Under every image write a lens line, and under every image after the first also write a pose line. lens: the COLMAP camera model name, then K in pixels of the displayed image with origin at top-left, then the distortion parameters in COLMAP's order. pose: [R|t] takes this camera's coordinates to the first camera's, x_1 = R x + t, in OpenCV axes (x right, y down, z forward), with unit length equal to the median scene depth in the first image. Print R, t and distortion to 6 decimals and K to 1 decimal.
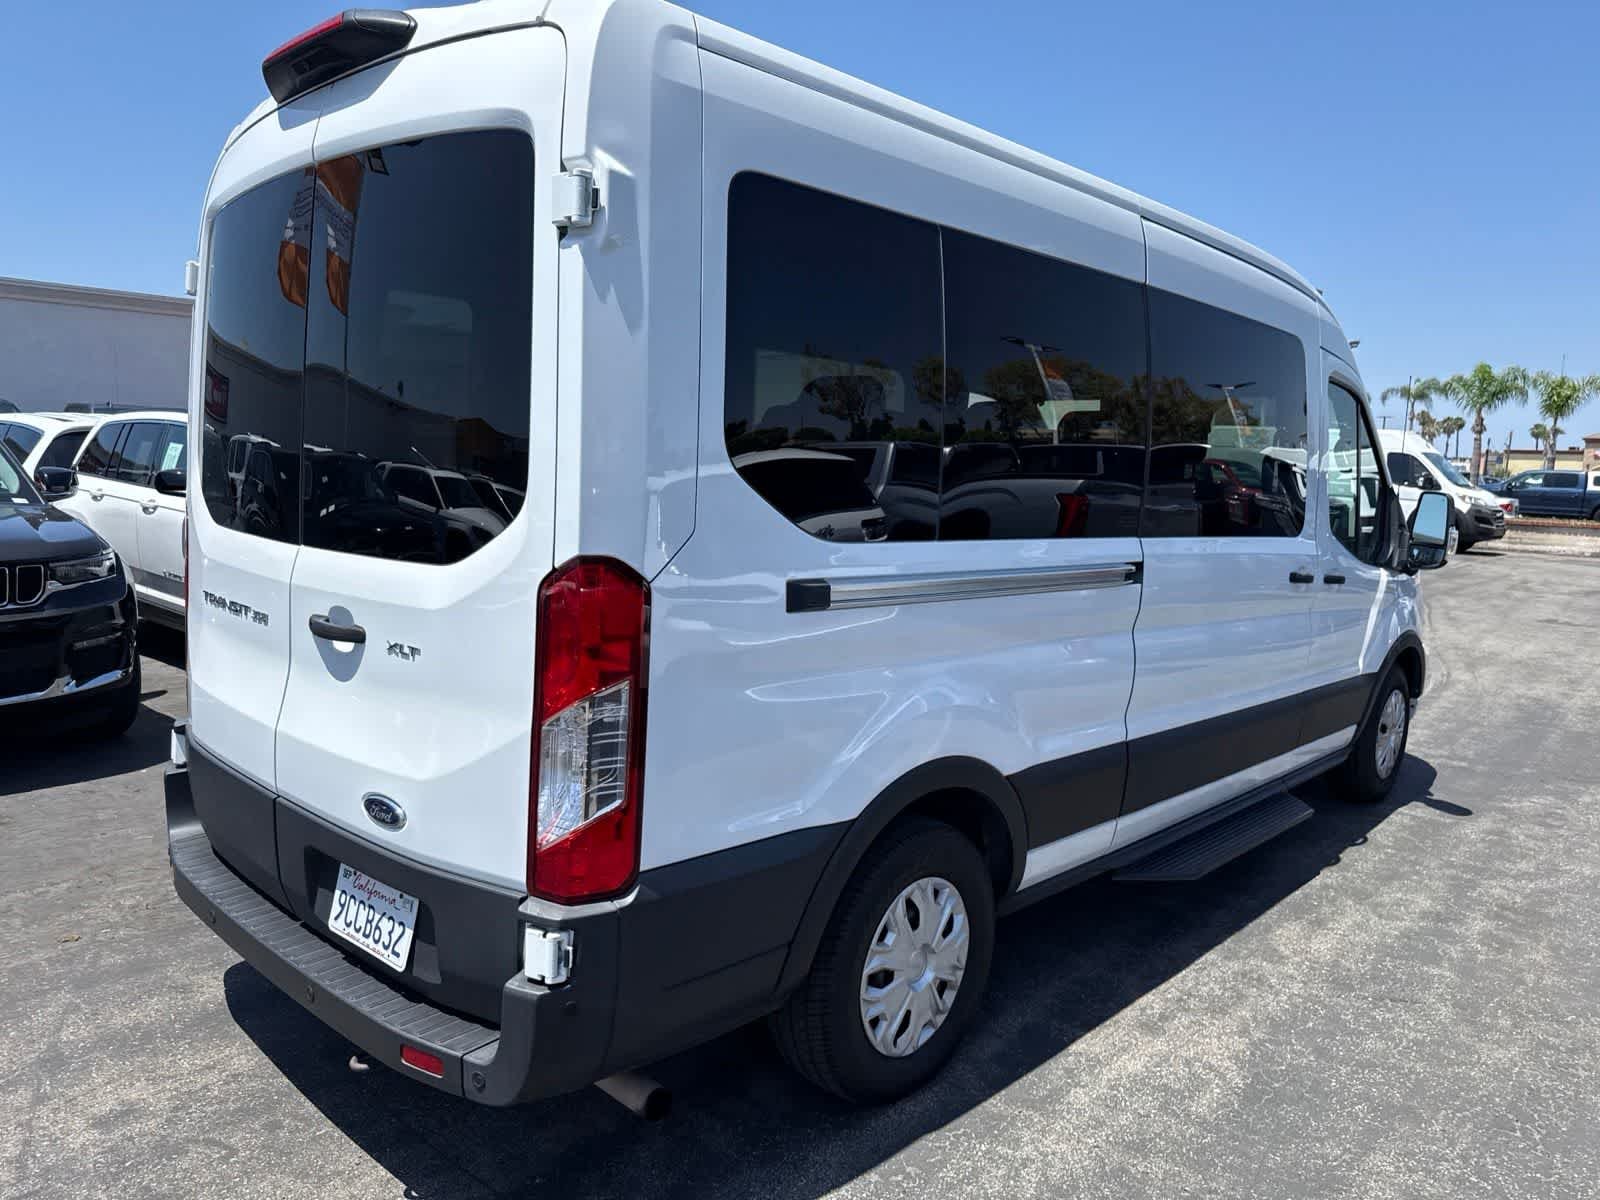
lens RADIAL K [[1133.8, 0, 806.7], [0, 1133.8, 612.3], [0, 0, 1]] dist [0.028111, -0.032815]
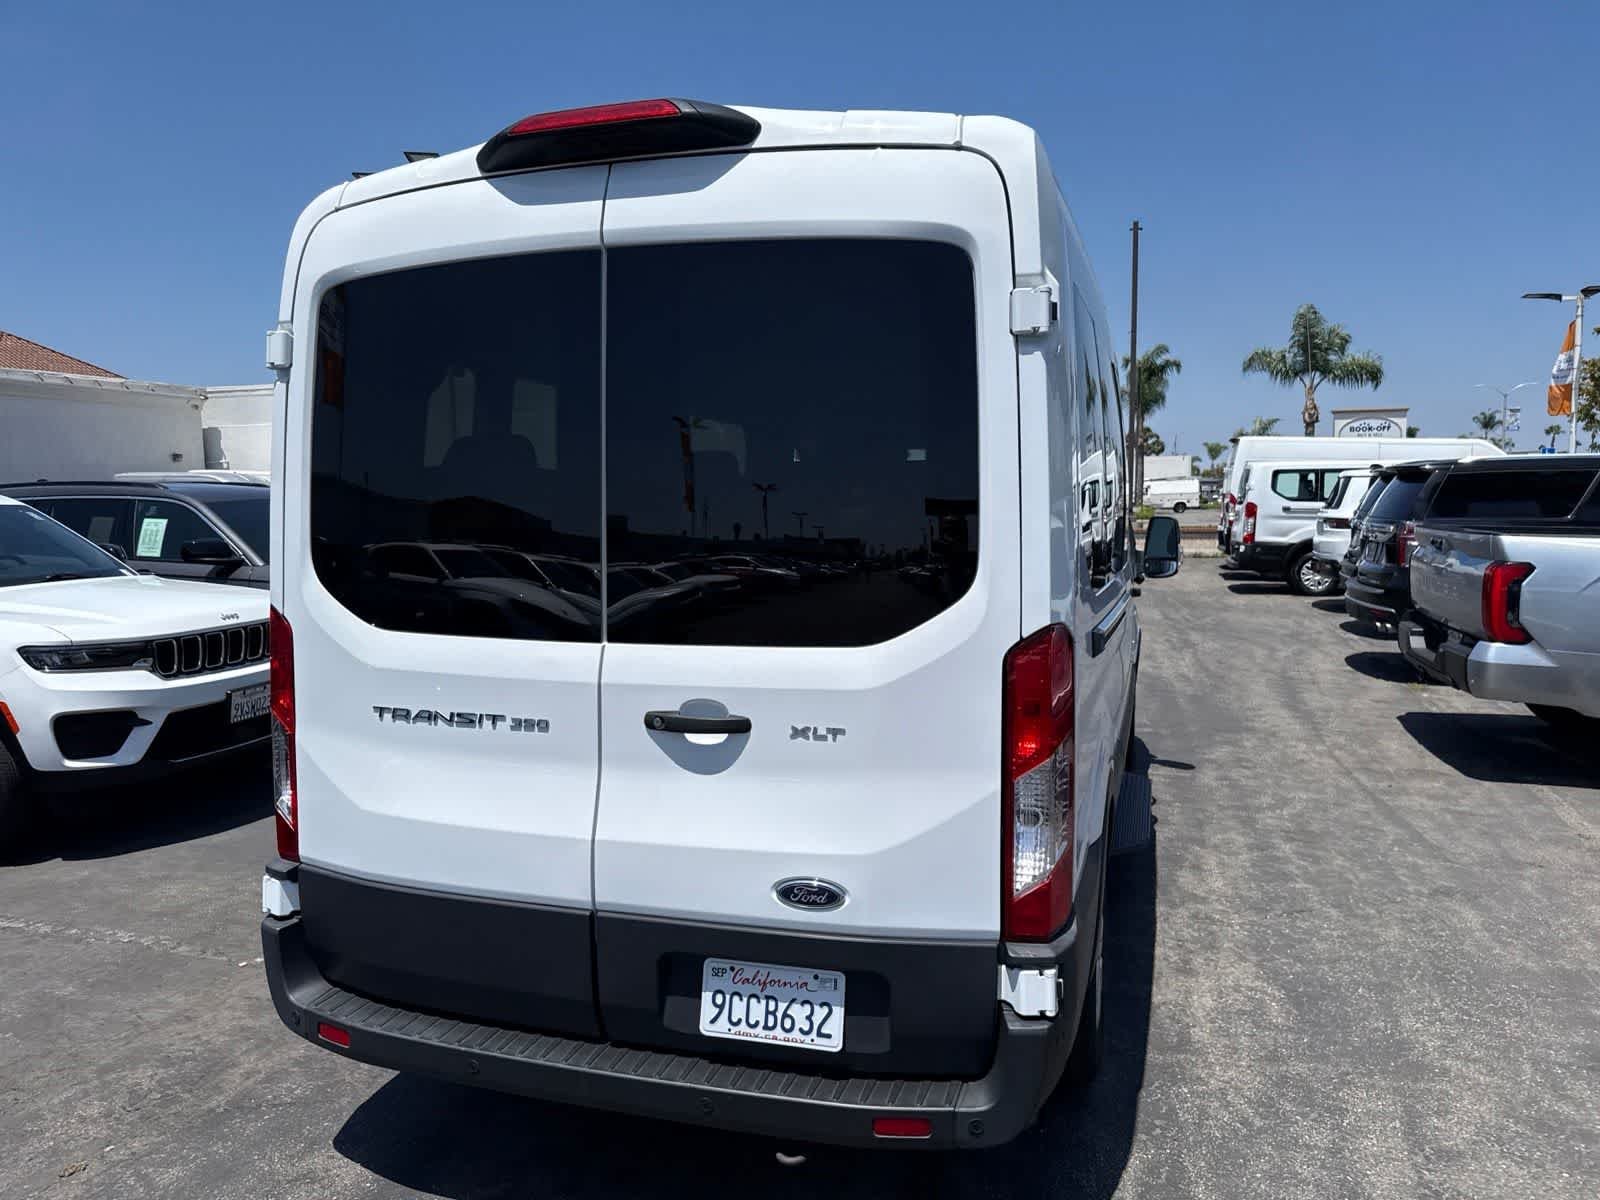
lens RADIAL K [[1133.8, 0, 806.3], [0, 1133.8, 613.6], [0, 0, 1]] dist [0.028111, -0.032815]
pose [[0.901136, -0.087966, 0.424519, -0.633570], [0.099676, 0.995005, -0.005407, -0.055894], [-0.421923, 0.047187, 0.905403, 0.063853]]
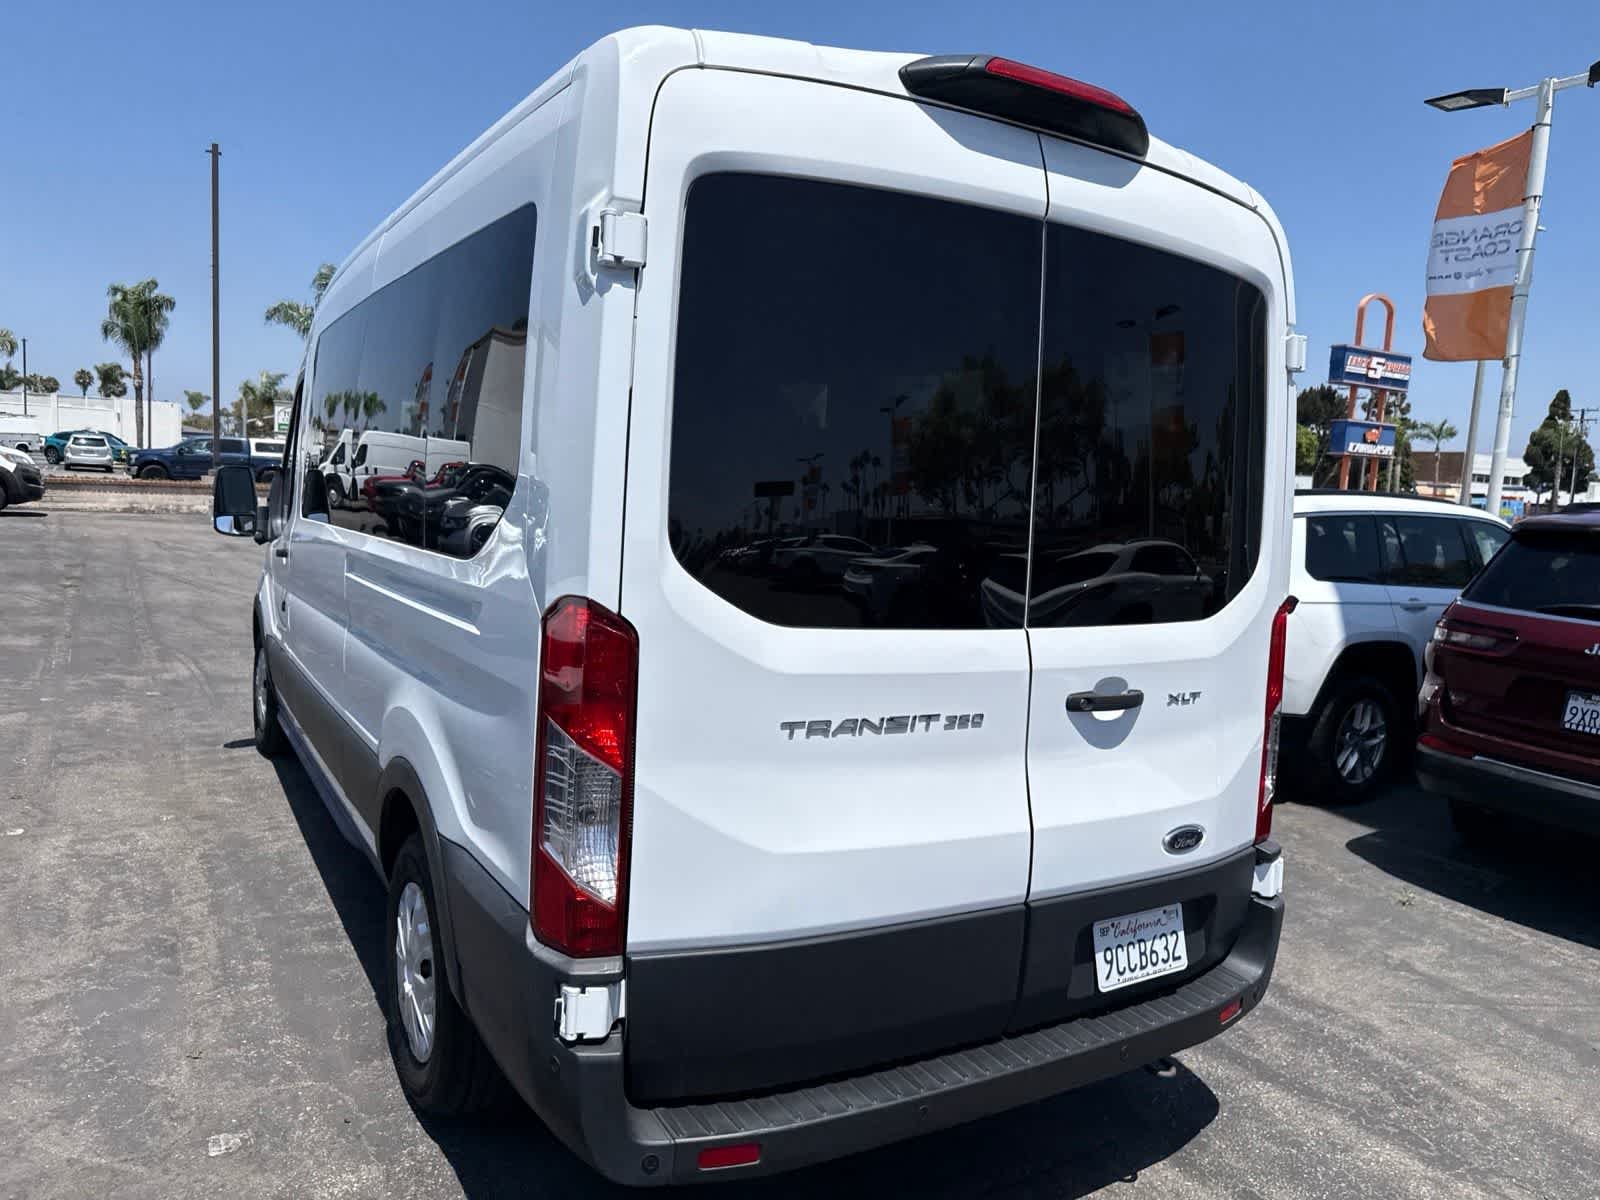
lens RADIAL K [[1133.8, 0, 806.2], [0, 1133.8, 606.4], [0, 0, 1]] dist [0.028111, -0.032815]
pose [[0.274949, -0.126047, 0.953161, -1.255747], [0.084482, 0.990702, 0.106642, -0.174030], [-0.957740, 0.051204, 0.283041, 0.835657]]
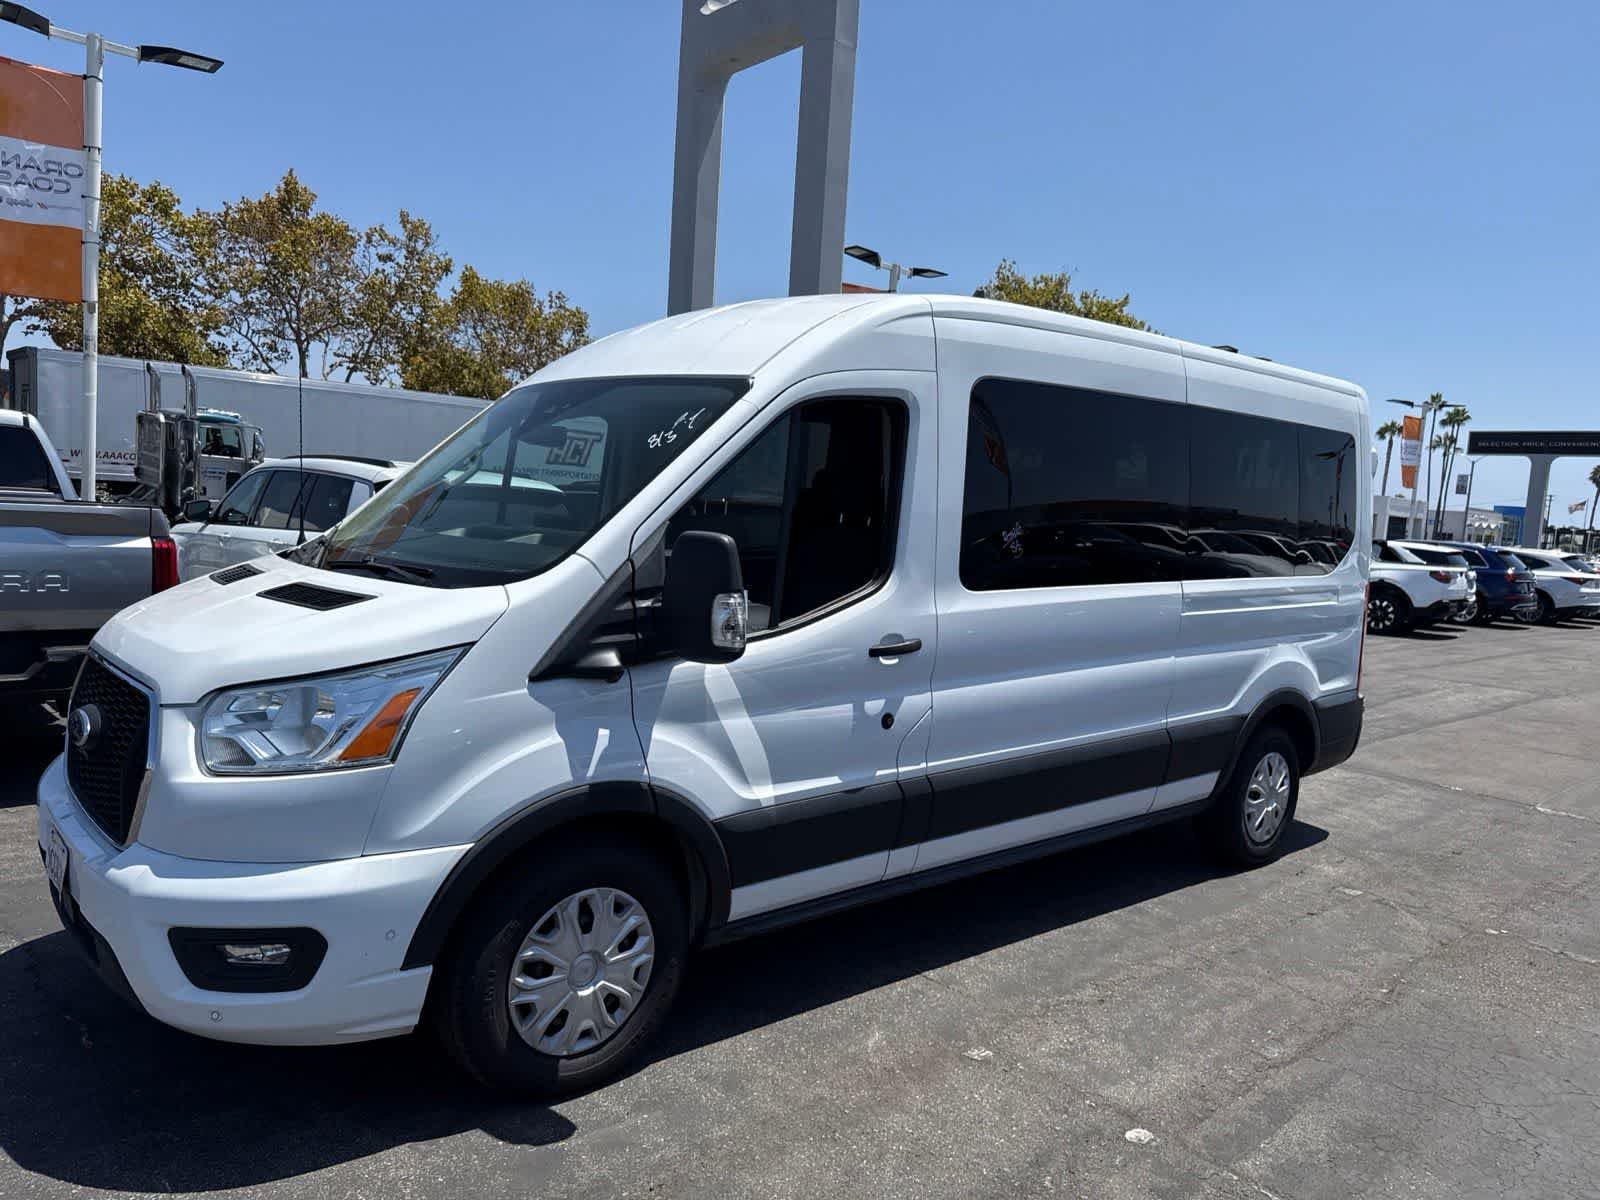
lens RADIAL K [[1133.8, 0, 811.4], [0, 1133.8, 604.9], [0, 0, 1]] dist [0.028111, -0.032815]
pose [[-0.990837, -0.101440, 0.089176, 0.229759], [-0.078843, 0.970482, 0.227922, -0.474738], [-0.109664, 0.218802, -0.969587, 3.403673]]
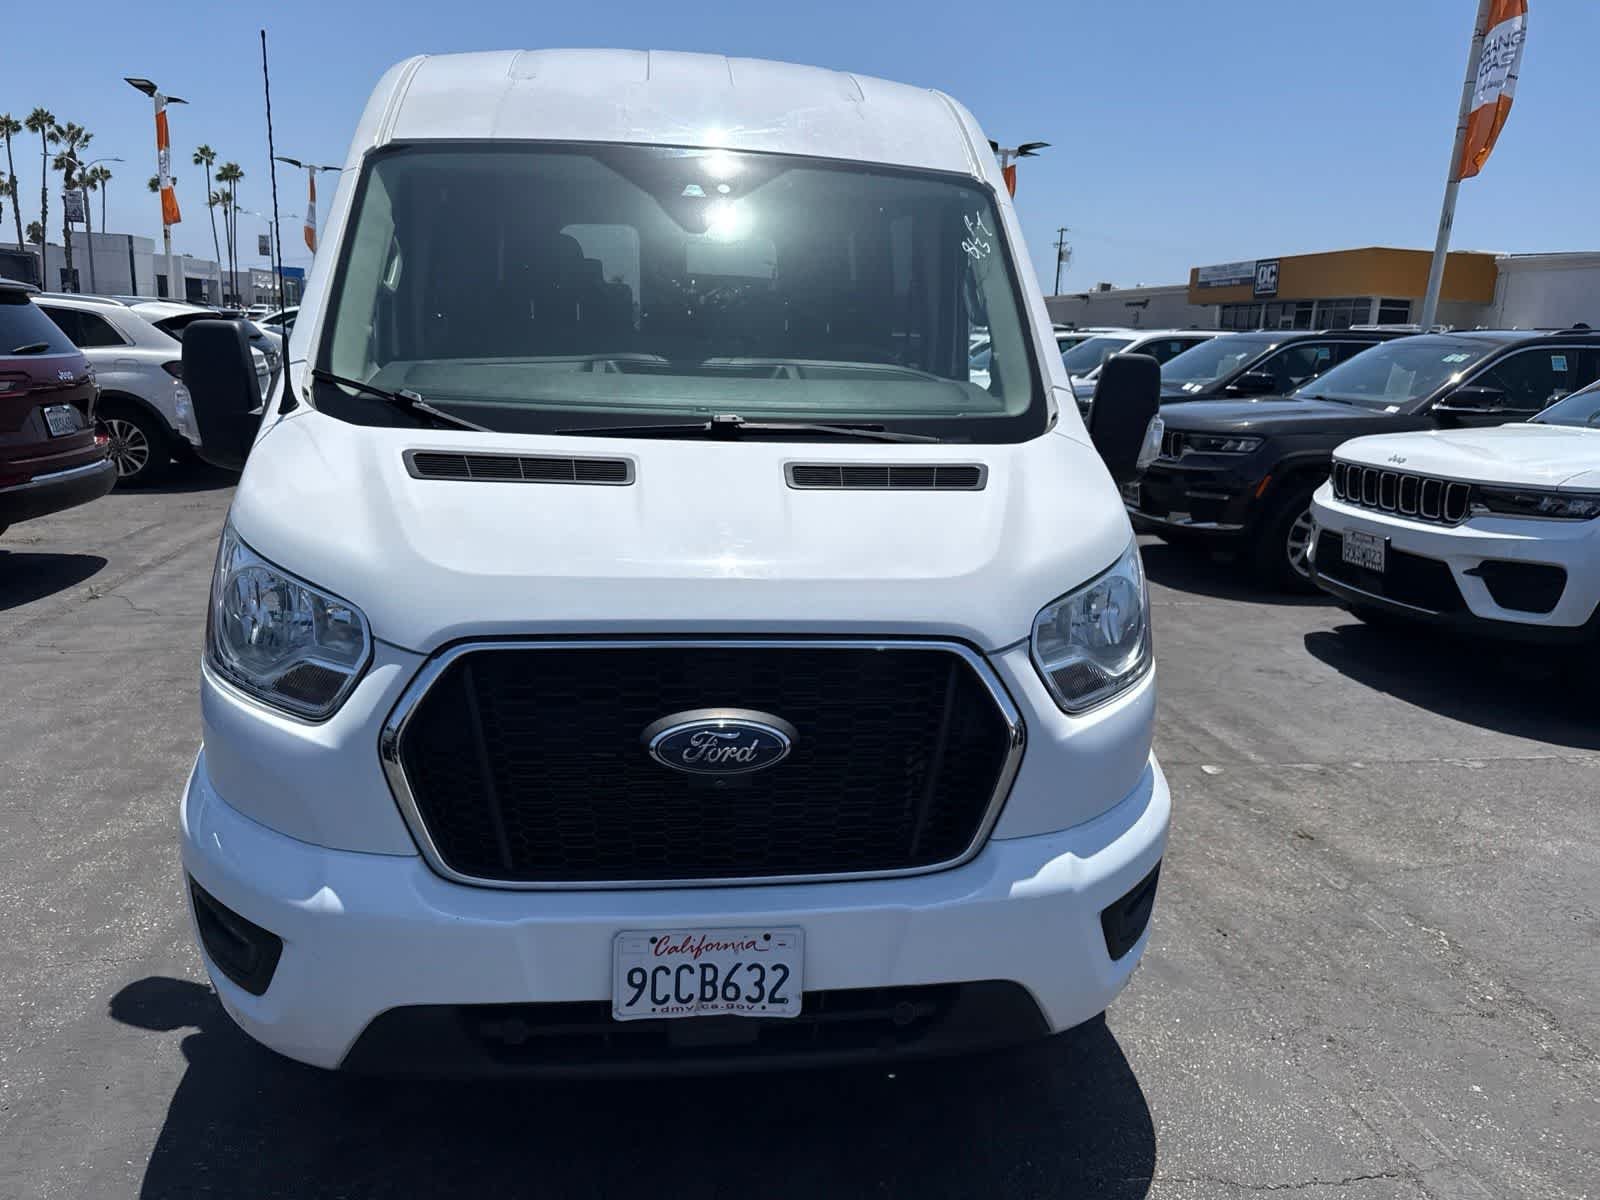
lens RADIAL K [[1133.8, 0, 805.8], [0, 1133.8, 606.4], [0, 0, 1]] dist [0.028111, -0.032815]
pose [[-0.632117, 0.127314, -0.764342, 1.458397], [-0.166396, 0.941096, 0.294366, -0.332596], [0.756796, 0.313257, -0.573698, 2.829799]]
